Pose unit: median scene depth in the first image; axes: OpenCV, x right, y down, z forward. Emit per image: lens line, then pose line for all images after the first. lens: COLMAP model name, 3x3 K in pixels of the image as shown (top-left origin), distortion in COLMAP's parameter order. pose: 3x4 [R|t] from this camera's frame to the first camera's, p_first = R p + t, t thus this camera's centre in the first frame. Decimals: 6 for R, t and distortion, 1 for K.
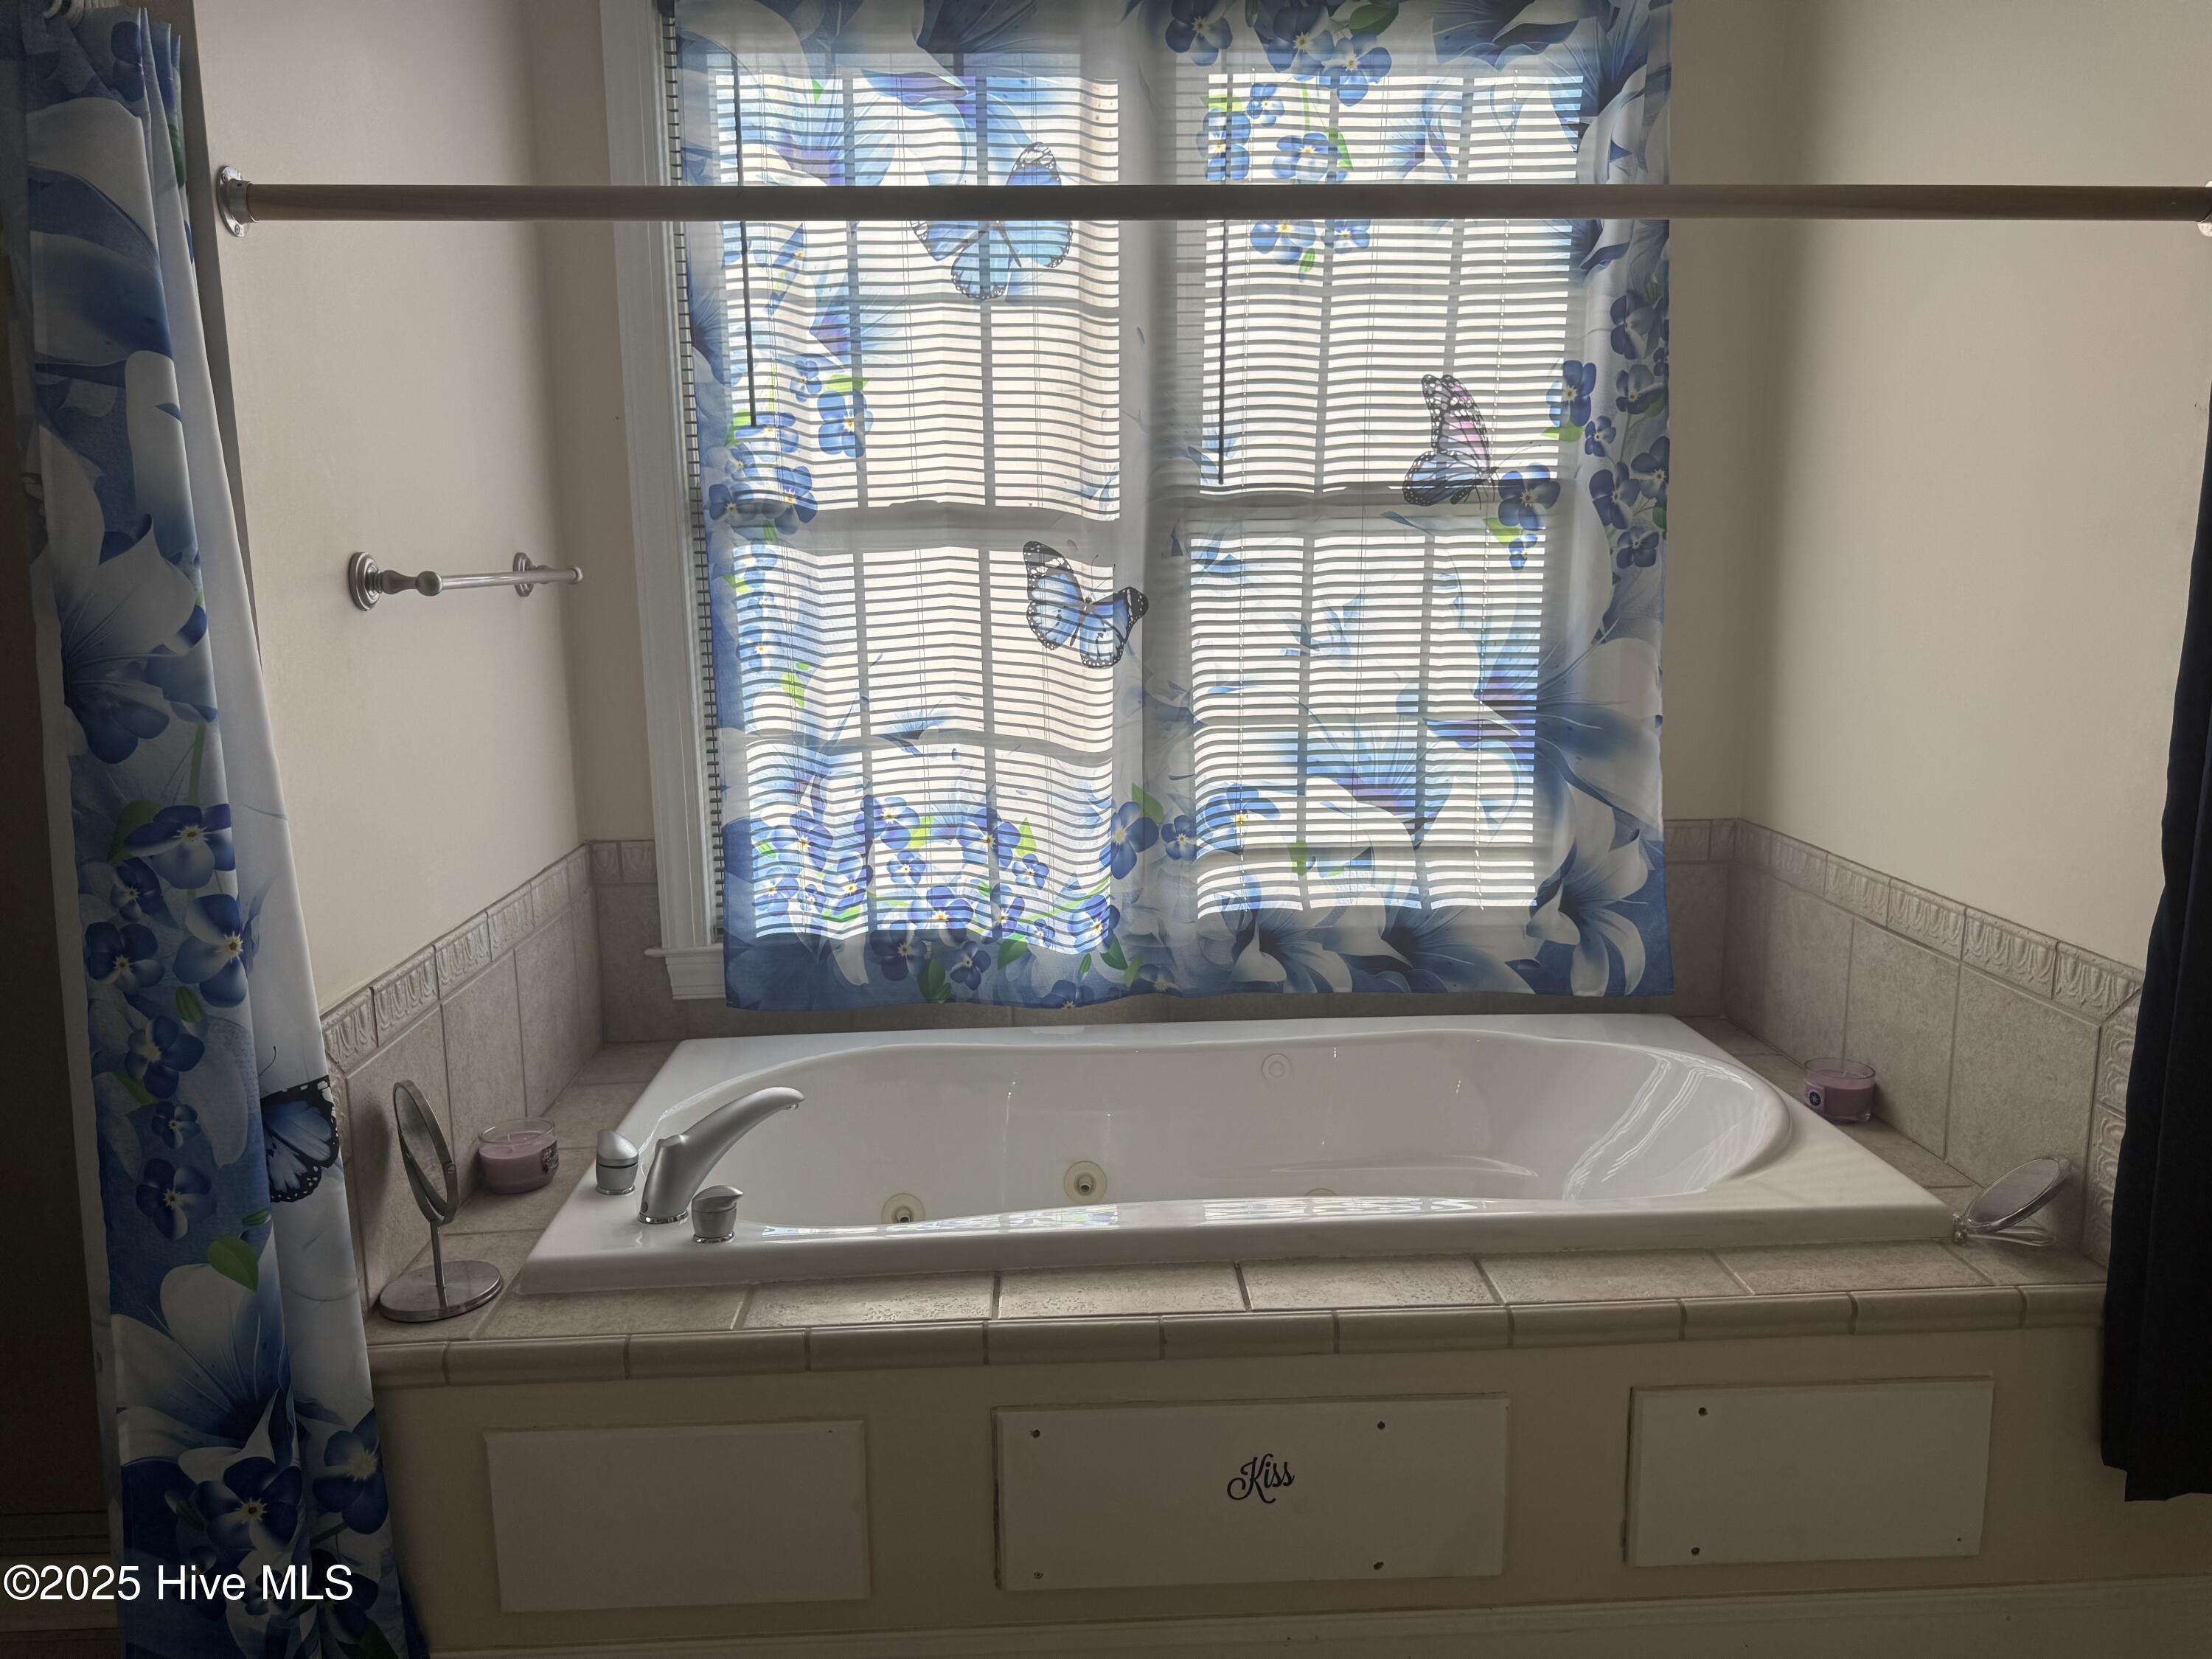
lens RADIAL K [[1514.3, 0, 1106.0], [0, 1514.3, 829.5], [0, 0, 1]] dist [0.133008, -0.180916]
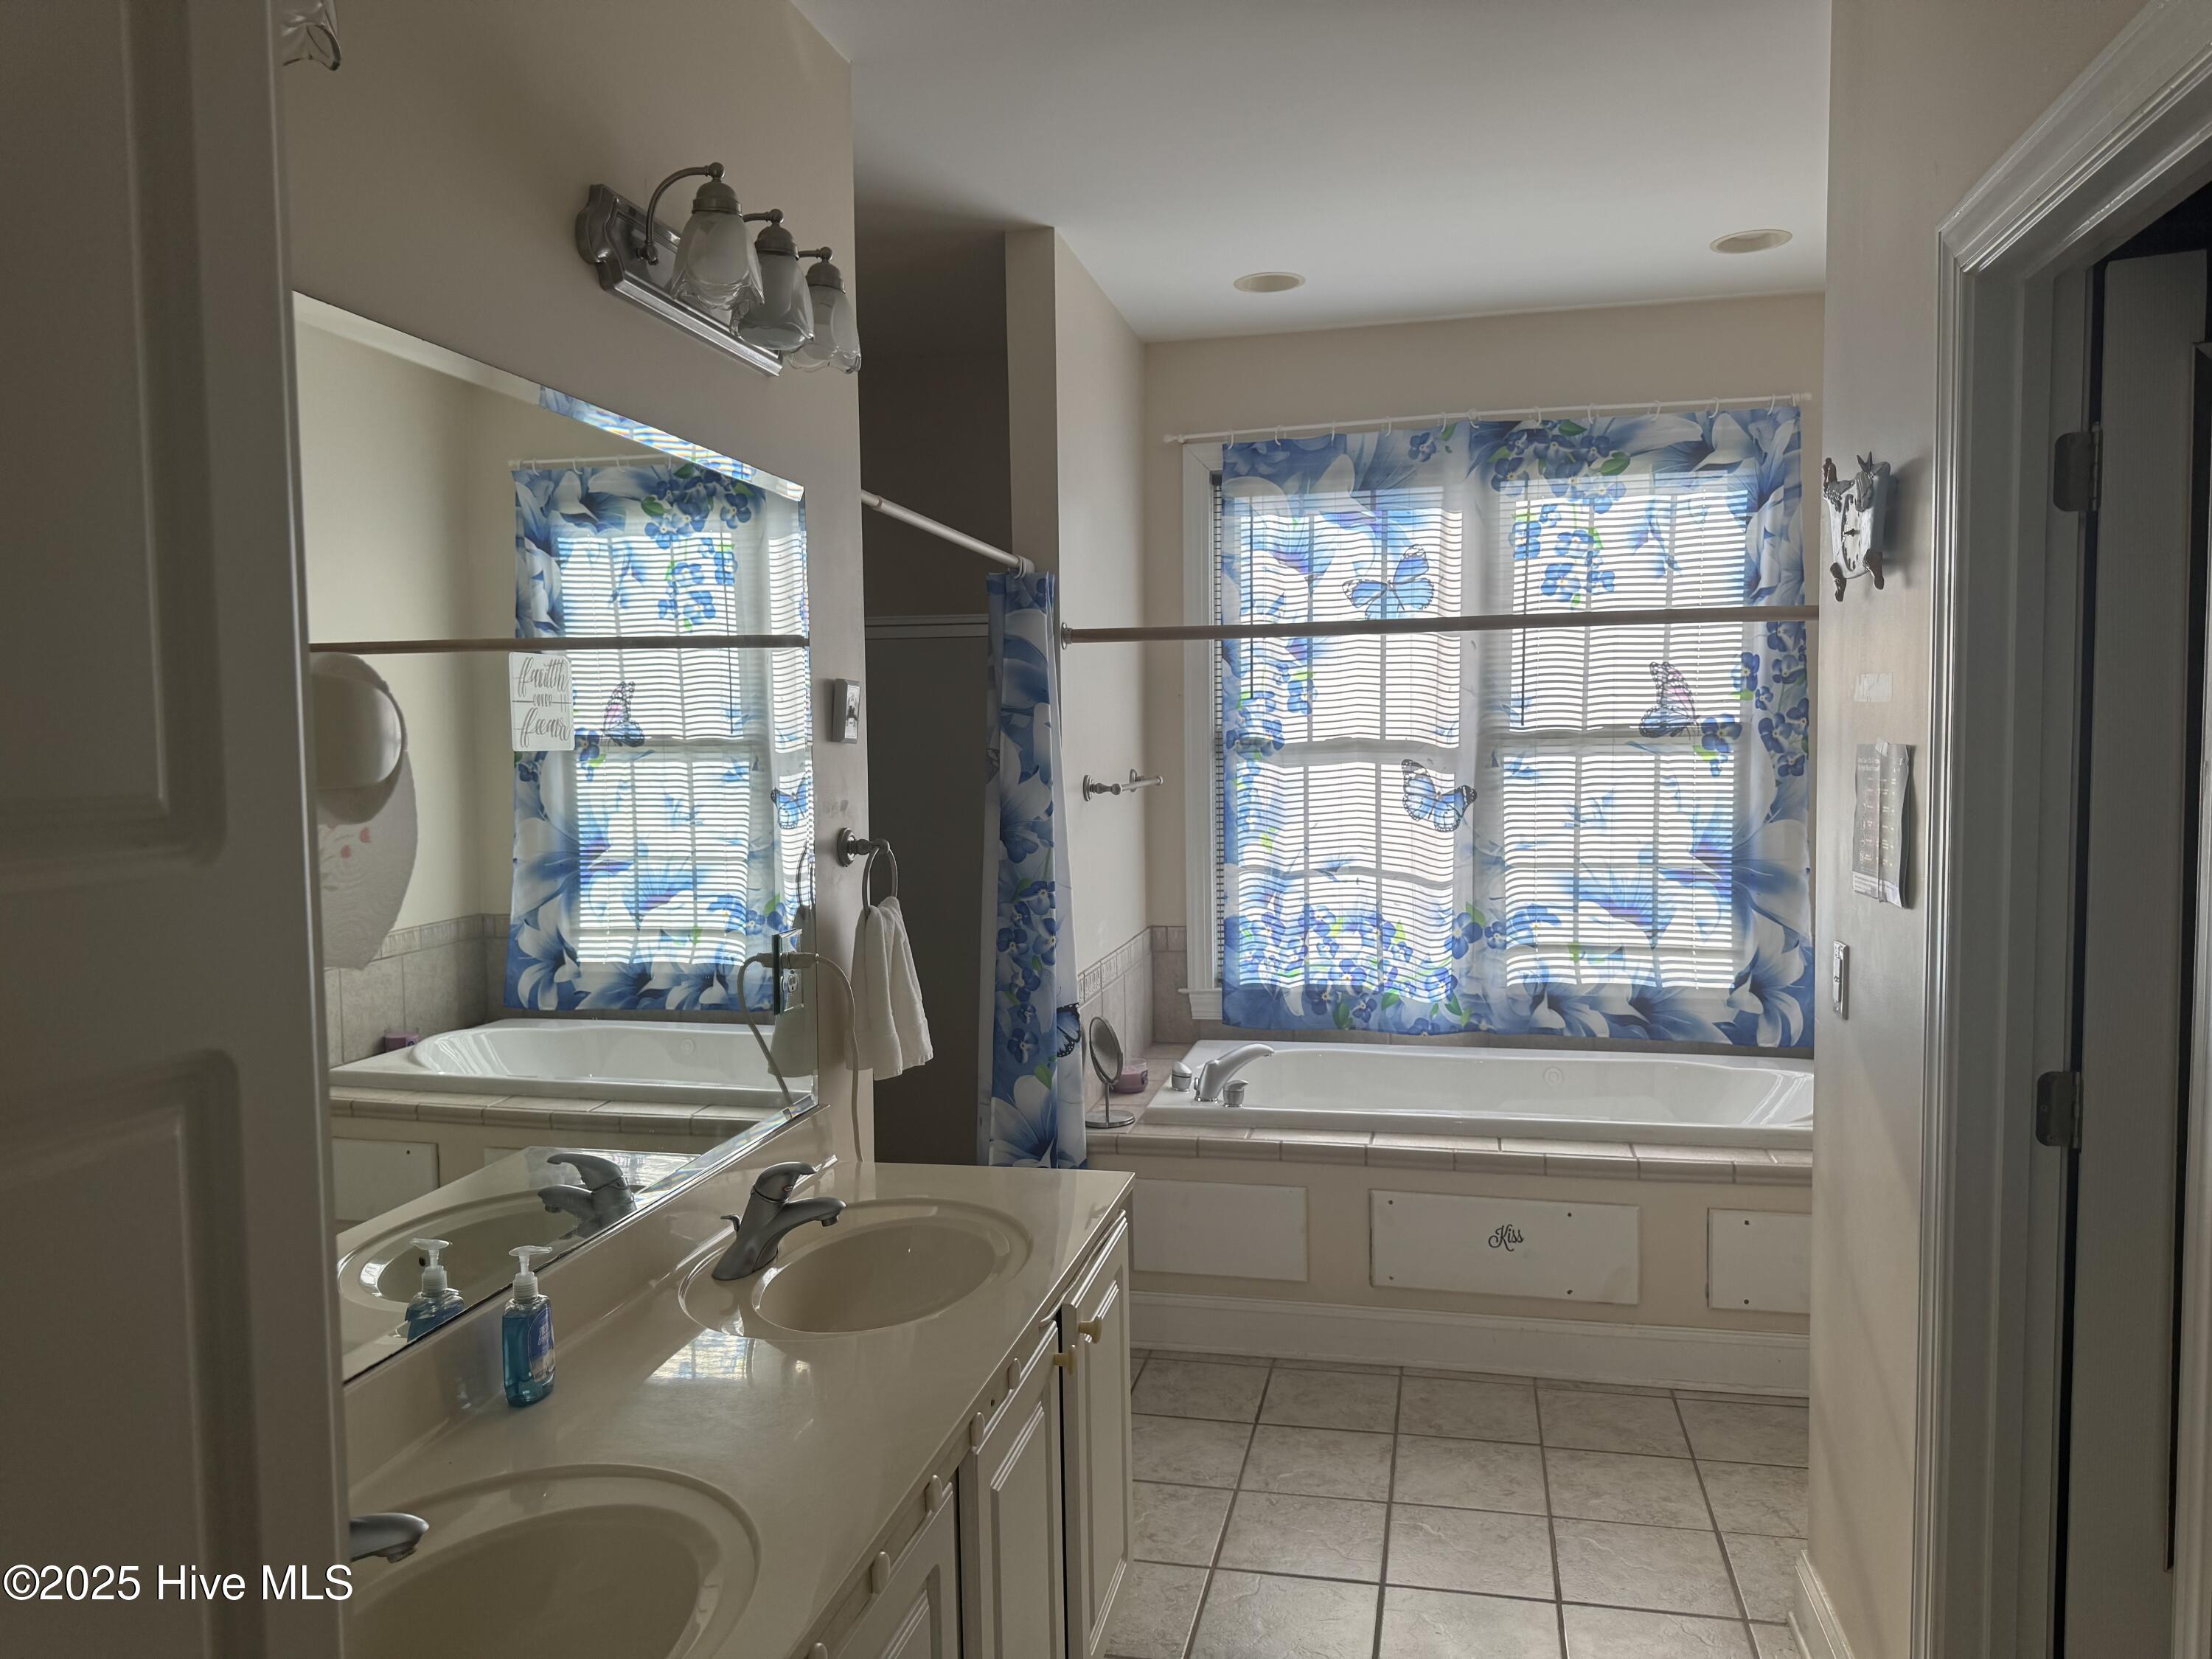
lens RADIAL K [[1514.3, 0, 1106.0], [0, 1514.3, 829.5], [0, 0, 1]] dist [0.133008, -0.180916]
pose [[0.963790, 0.013563, -0.266318, 0.083560], [-0.043101, 0.993497, -0.105384, 0.087048], [0.263157, 0.113047, 0.958107, -0.737521]]
